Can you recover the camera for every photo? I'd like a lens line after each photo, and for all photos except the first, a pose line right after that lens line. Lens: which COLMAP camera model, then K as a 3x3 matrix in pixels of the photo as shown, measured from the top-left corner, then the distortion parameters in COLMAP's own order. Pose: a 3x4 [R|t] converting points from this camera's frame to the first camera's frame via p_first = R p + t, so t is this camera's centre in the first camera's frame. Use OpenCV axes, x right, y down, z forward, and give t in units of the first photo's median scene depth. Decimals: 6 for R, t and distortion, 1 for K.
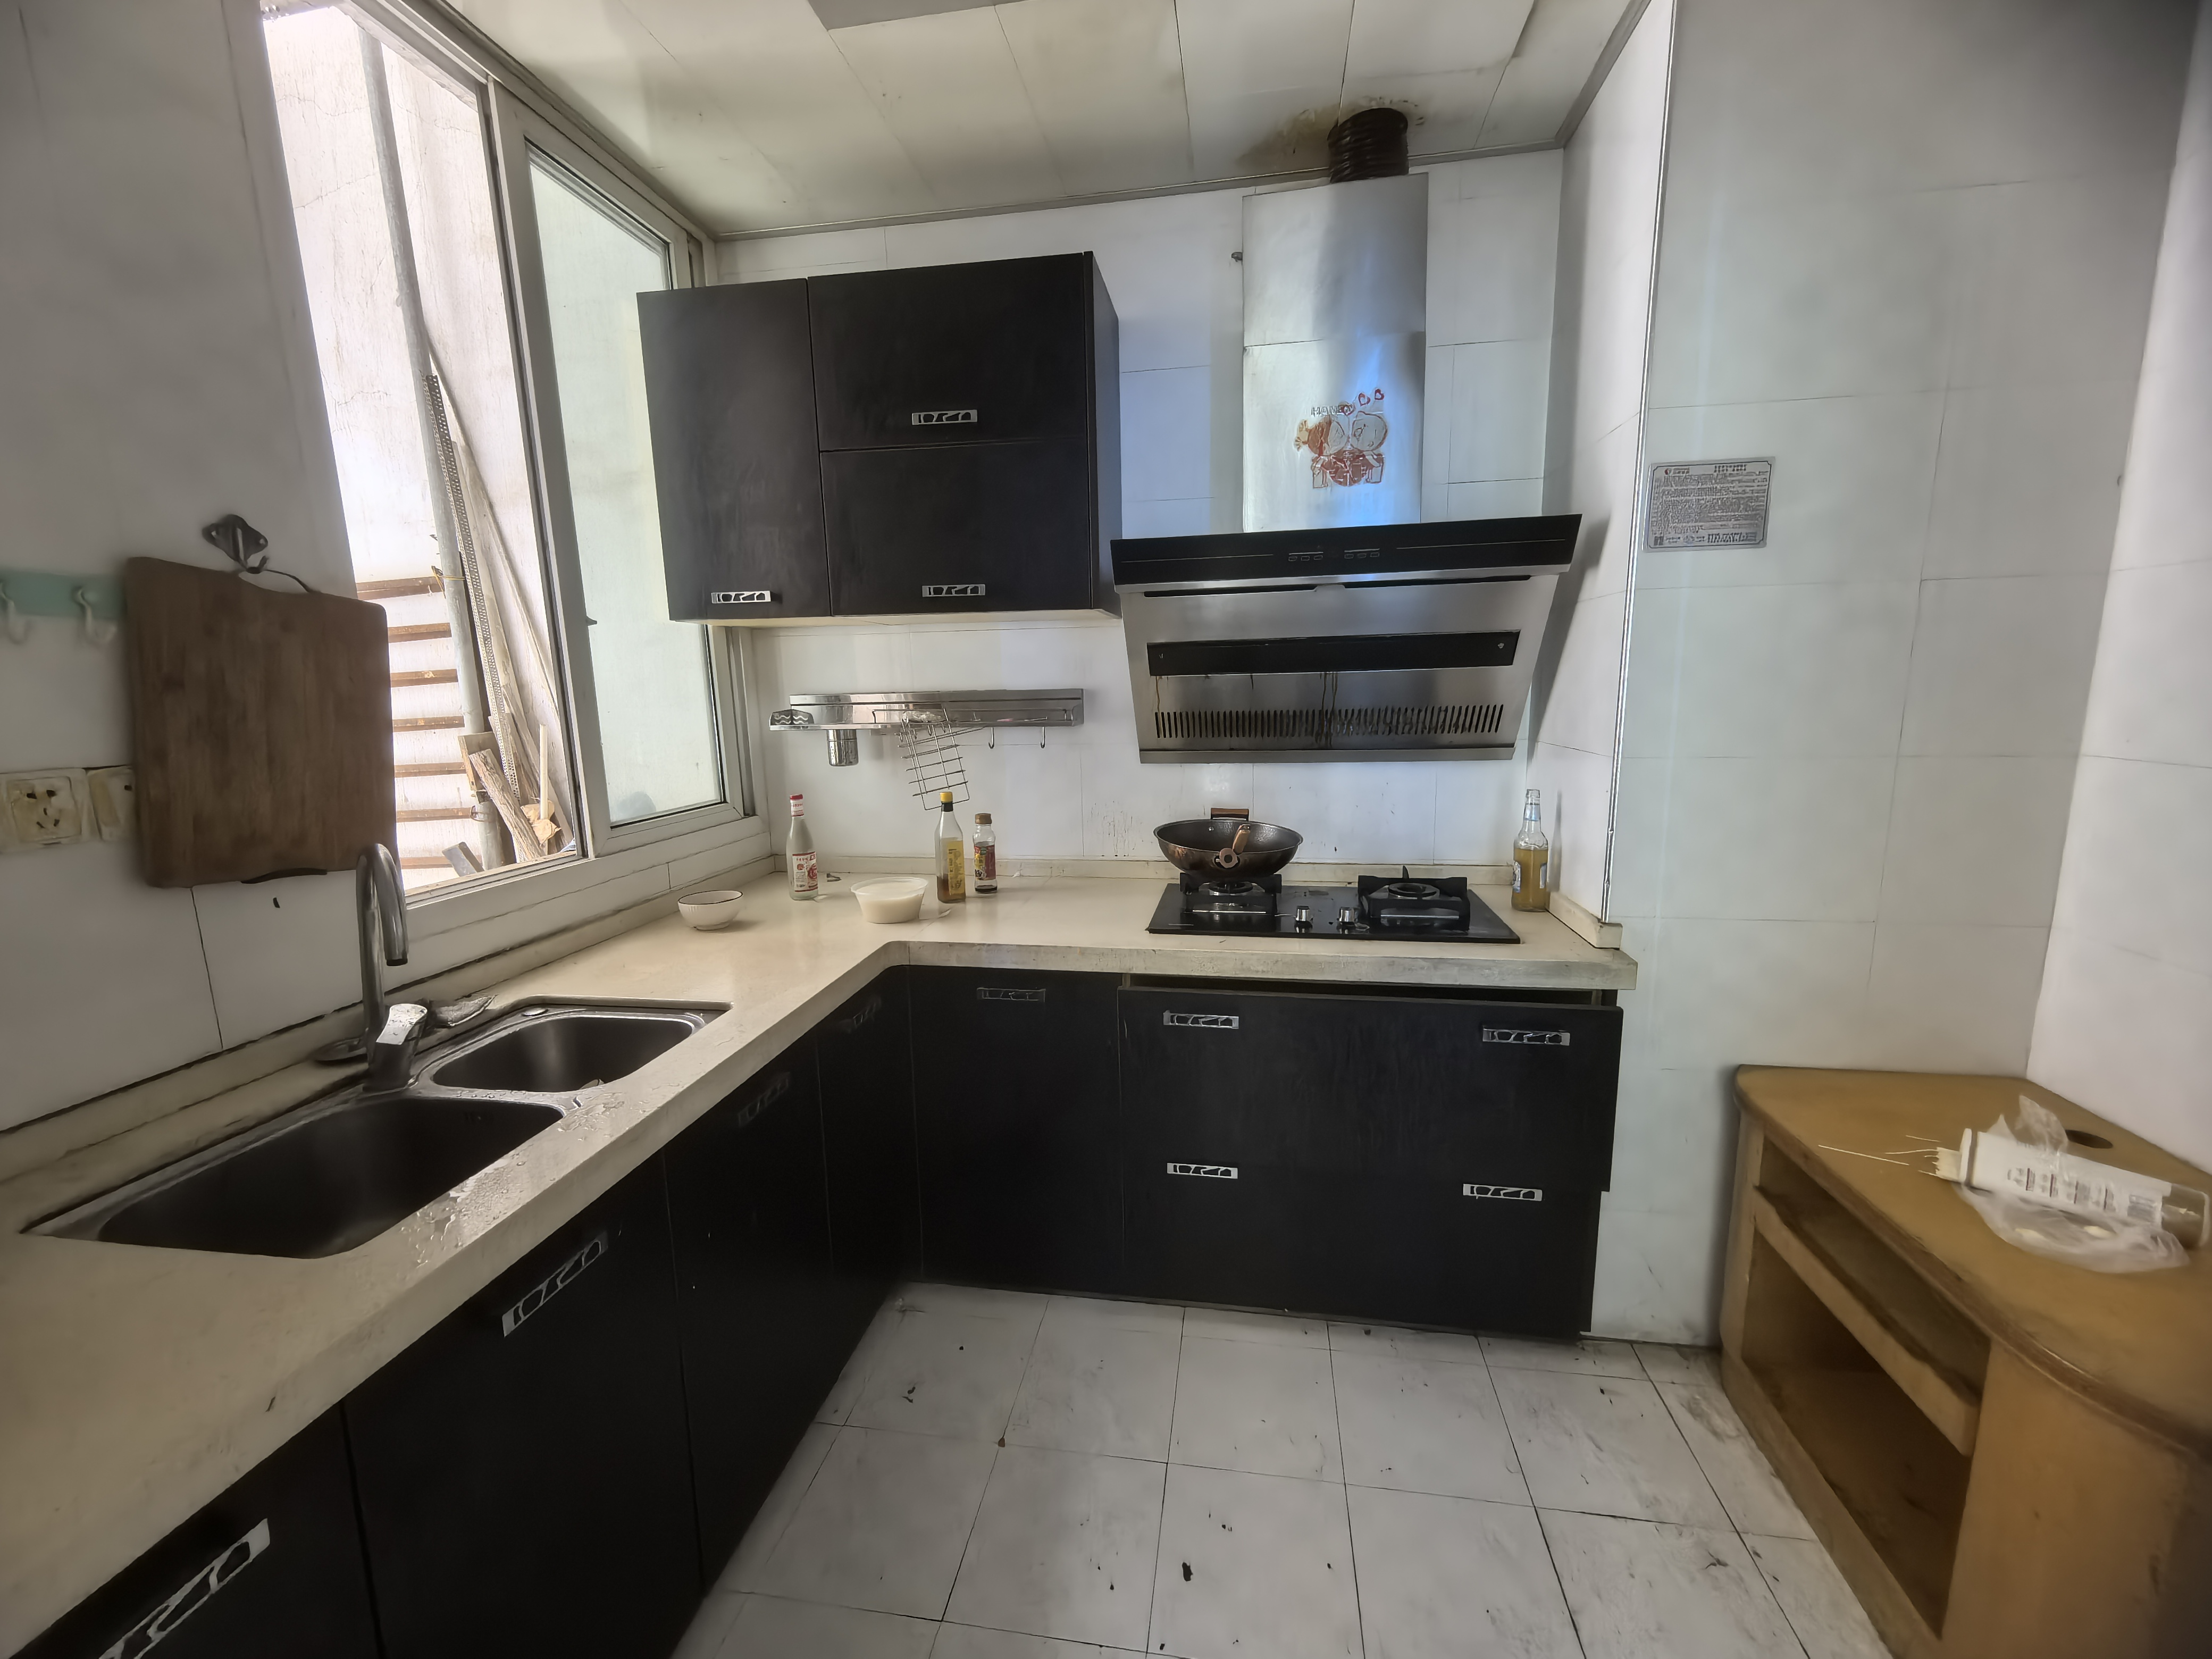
lens RADIAL K [[875.9, 0, 1109.3], [0, 875.9, 832.1], [0, 0, 1]] dist [-0.000476, -0.000006]
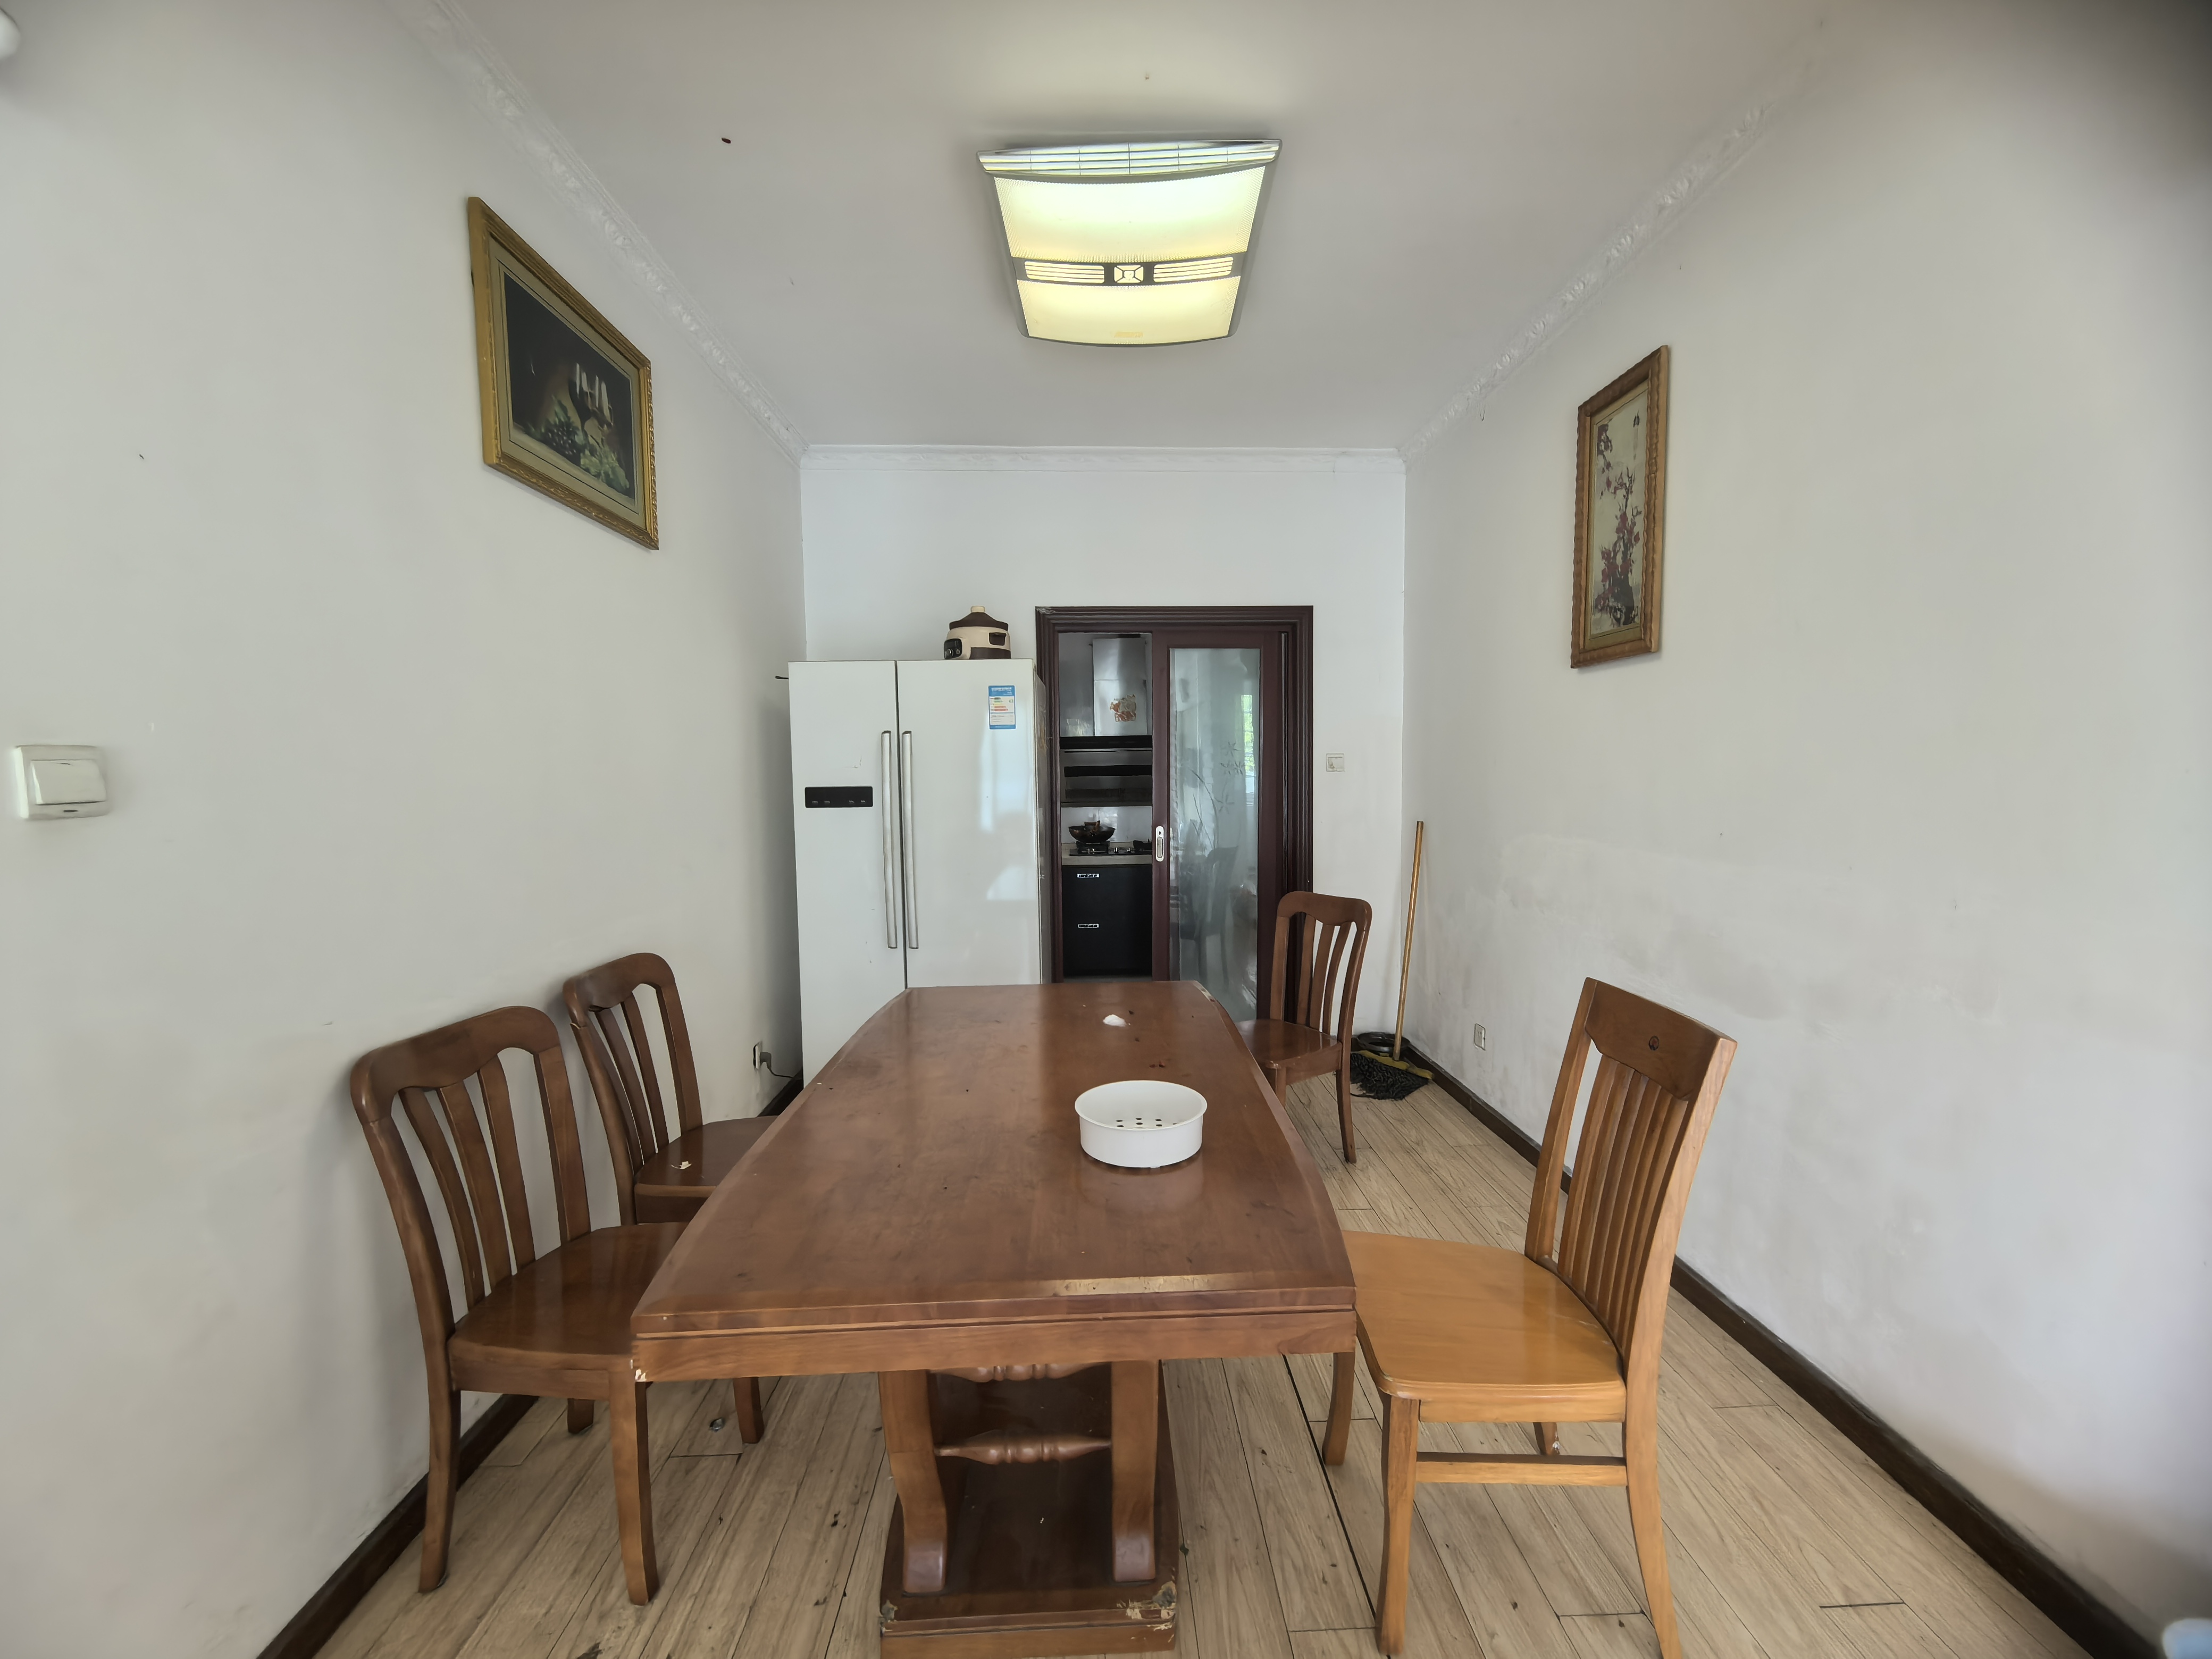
lens RADIAL K [[875.9, 0, 1105.3], [0, 875.9, 829.7], [0, 0, 1]] dist [-0.000476, -0.000006]
pose [[0.978877, 0.003279, 0.204422, -0.488222], [0.019108, 0.994028, -0.107439, 0.371529], [-0.203554, 0.109076, 0.972969, -2.186359]]
